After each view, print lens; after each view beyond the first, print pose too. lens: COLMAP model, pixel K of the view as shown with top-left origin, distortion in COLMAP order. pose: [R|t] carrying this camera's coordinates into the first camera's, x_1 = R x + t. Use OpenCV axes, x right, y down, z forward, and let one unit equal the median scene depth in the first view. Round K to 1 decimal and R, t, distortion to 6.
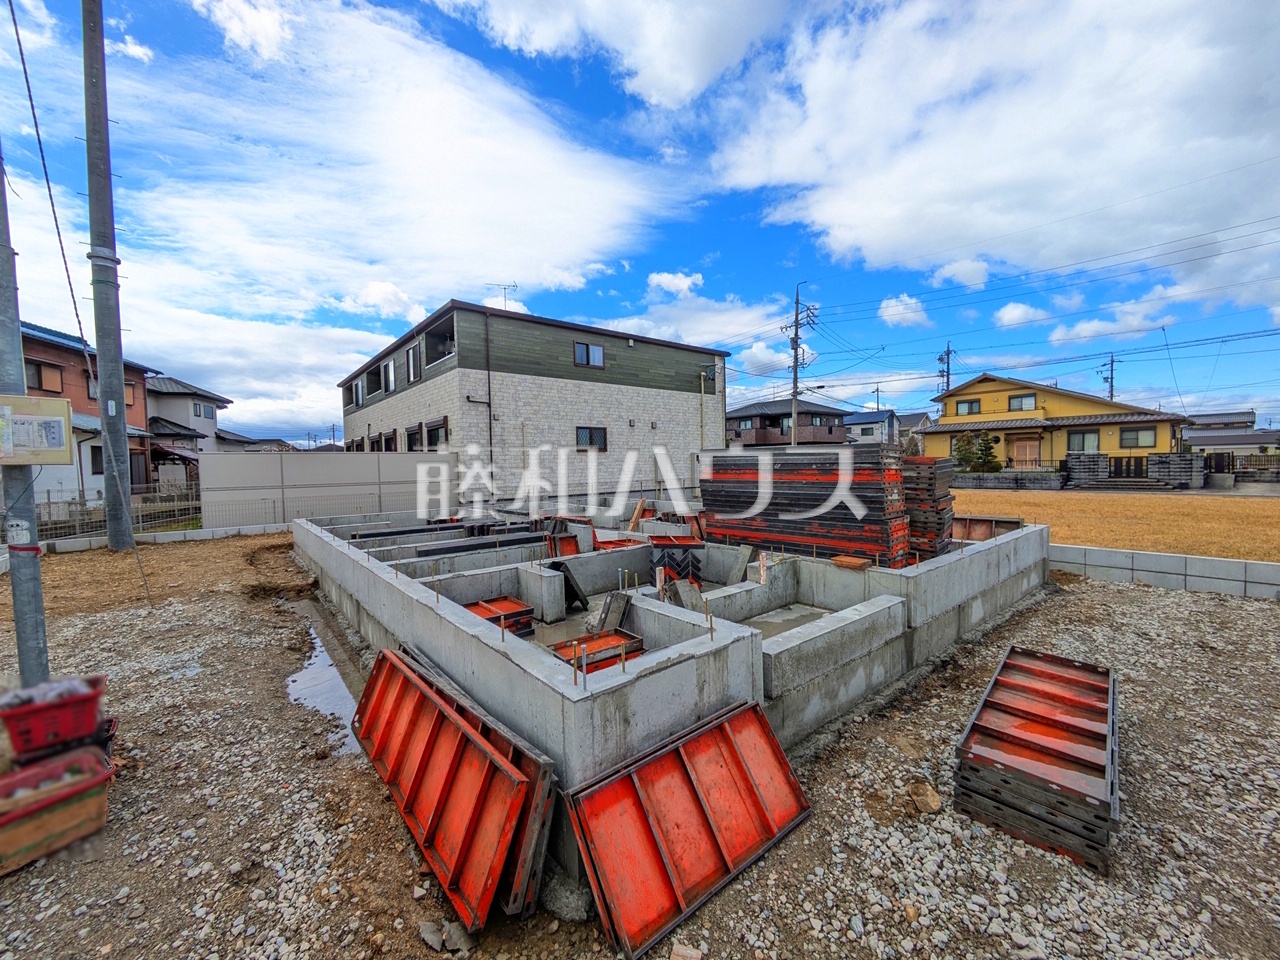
lens RADIAL K [[507.0, 0, 639.1], [0, 507.0, 479.7], [0, 0, 1]] dist [-0.003806, 0.003297]
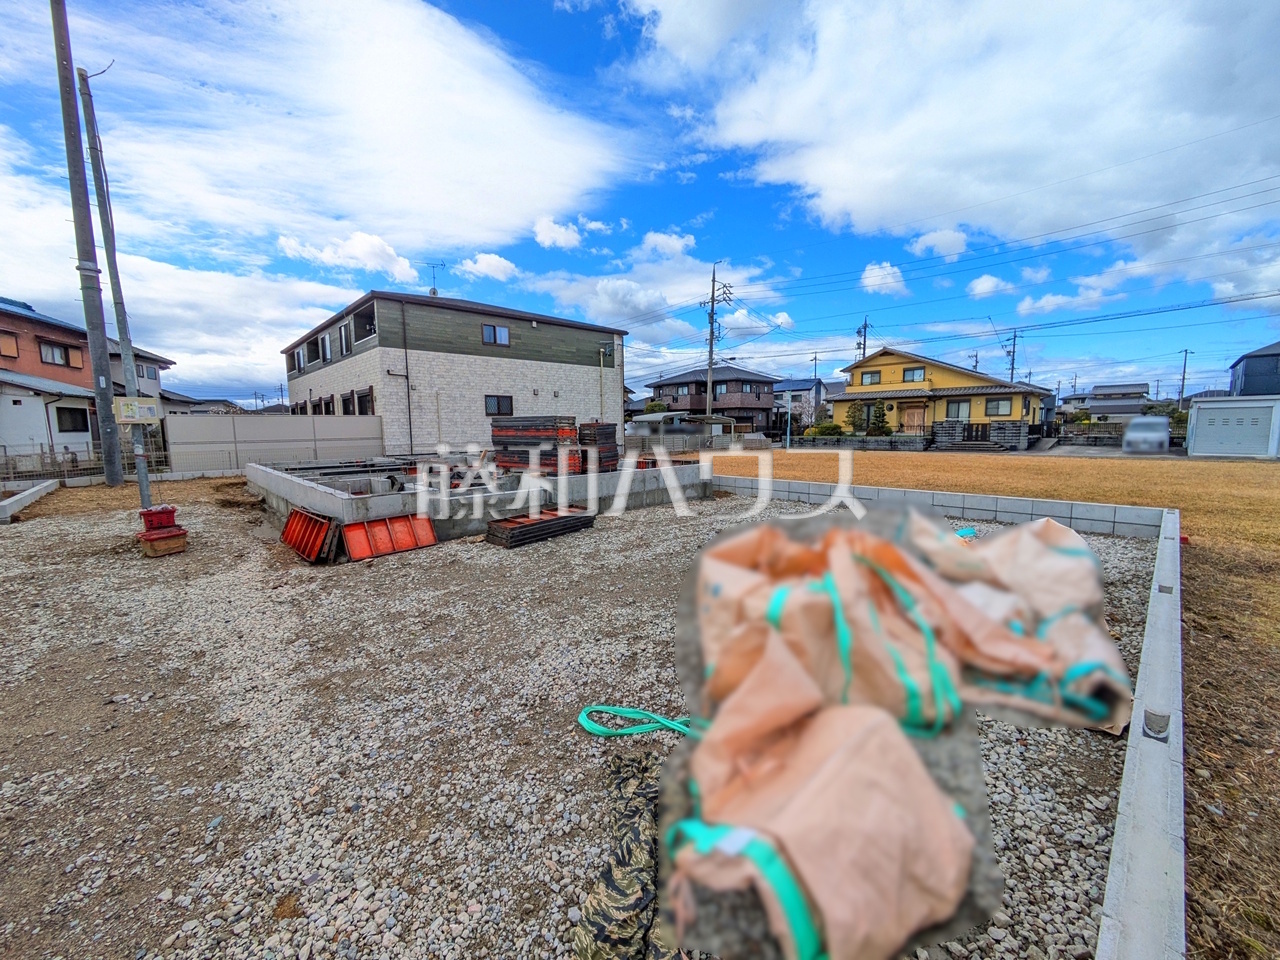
lens RADIAL K [[507.0, 0, 639.5], [0, 507.0, 479.7], [0, 0, 1]] dist [-0.003806, 0.003297]
pose [[0.997778, 0.000284, 0.066620, 0.106884], [-0.005109, 0.997372, 0.072269, 0.005245], [-0.066424, -0.072449, 0.995158, -0.161792]]
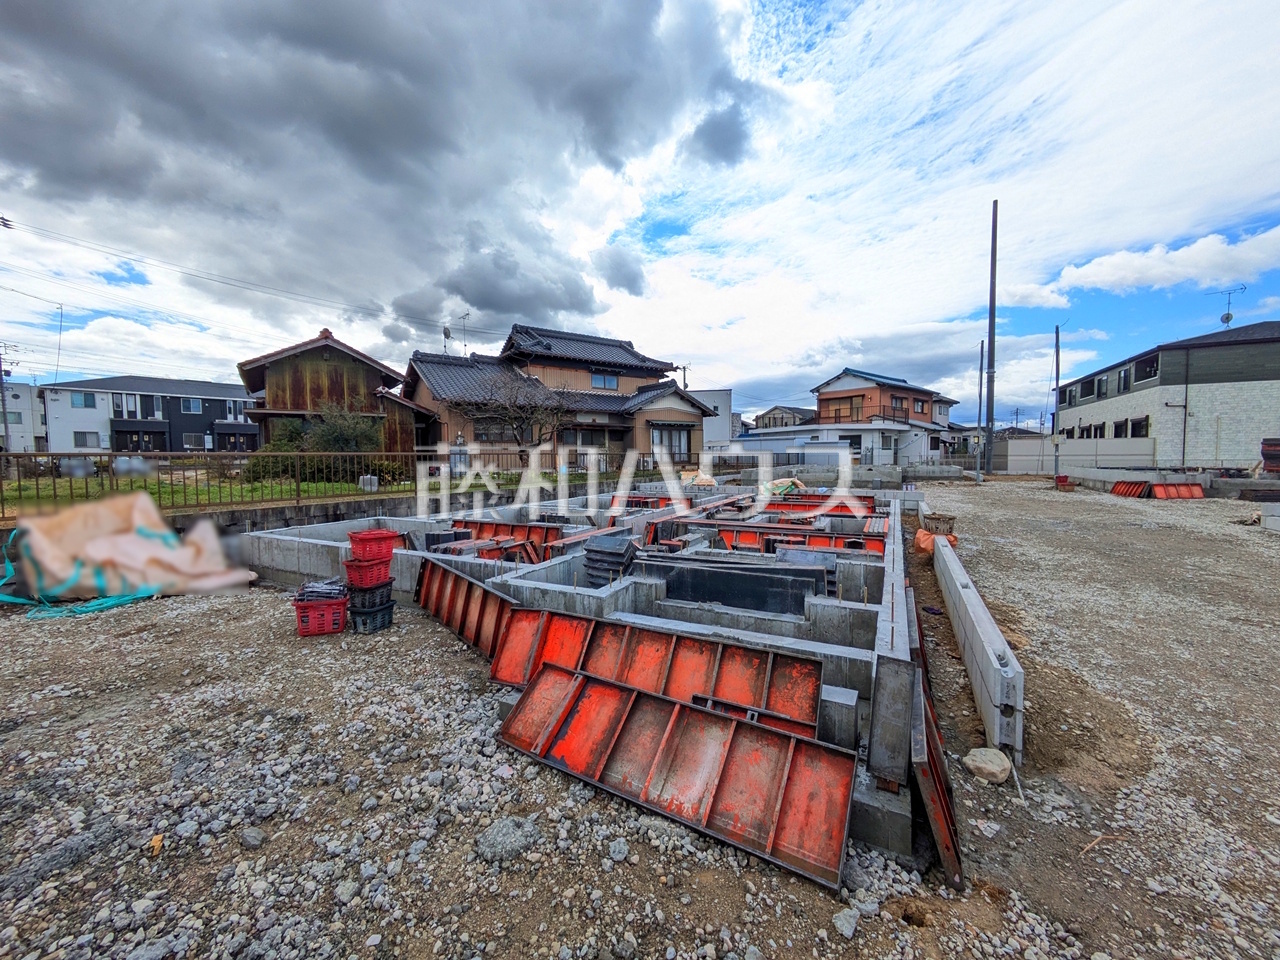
lens RADIAL K [[507.0, 0, 639.0], [0, 507.0, 471.3], [0, 0, 1]] dist [-0.003806, 0.003297]
pose [[0.397009, 0.047428, -0.916588, 0.272755], [-0.030444, 0.998795, 0.038496, 0.023667], [0.917309, 0.012621, 0.397975, -0.662570]]
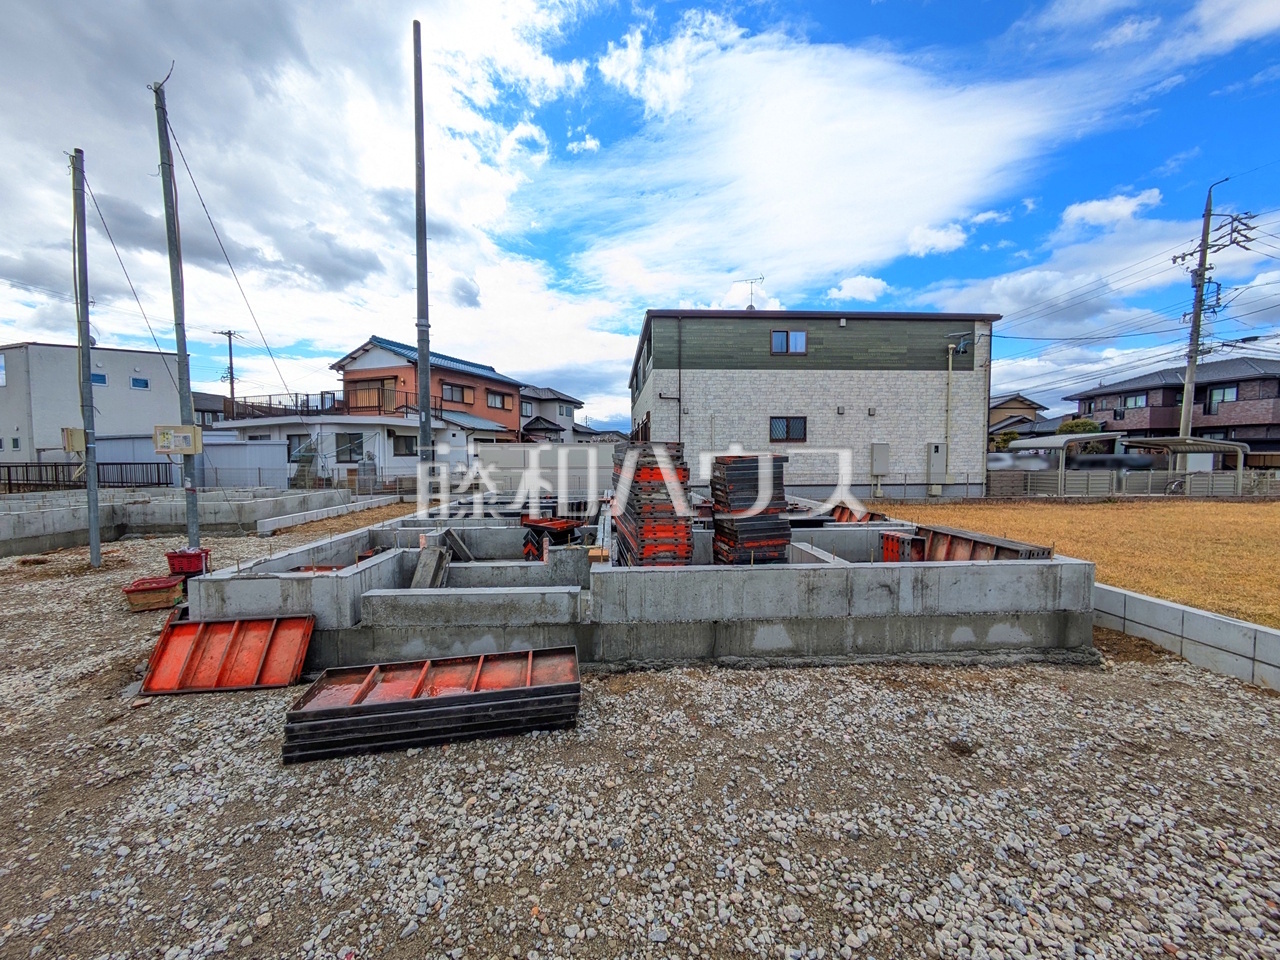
lens RADIAL K [[507.0, 0, 639.3], [0, 507.0, 480.7], [0, 0, 1]] dist [-0.003806, 0.003297]
pose [[0.804343, 0.045650, -0.592409, 0.170625], [-0.030239, 0.998897, 0.035916, -0.004998], [0.593395, -0.010975, 0.804836, 0.032068]]
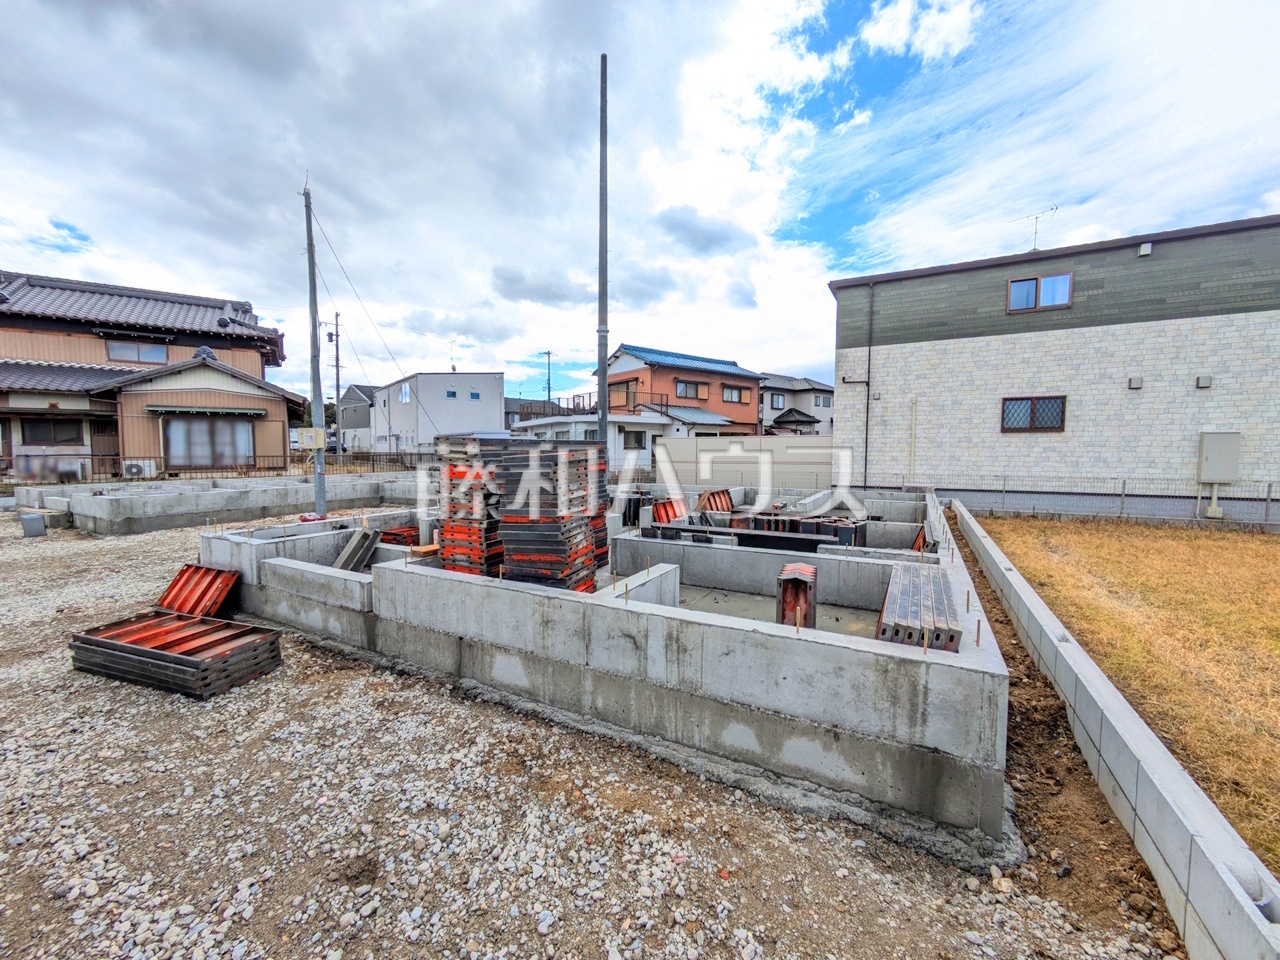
lens RADIAL K [[507.0, 0, 638.5], [0, 507.0, 481.0], [0, 0, 1]] dist [-0.003806, 0.003297]
pose [[0.368120, 0.077119, -0.926575, 0.239674], [-0.035847, 0.996990, 0.068739, -0.011081], [0.929087, 0.007911, 0.369776, 0.157152]]
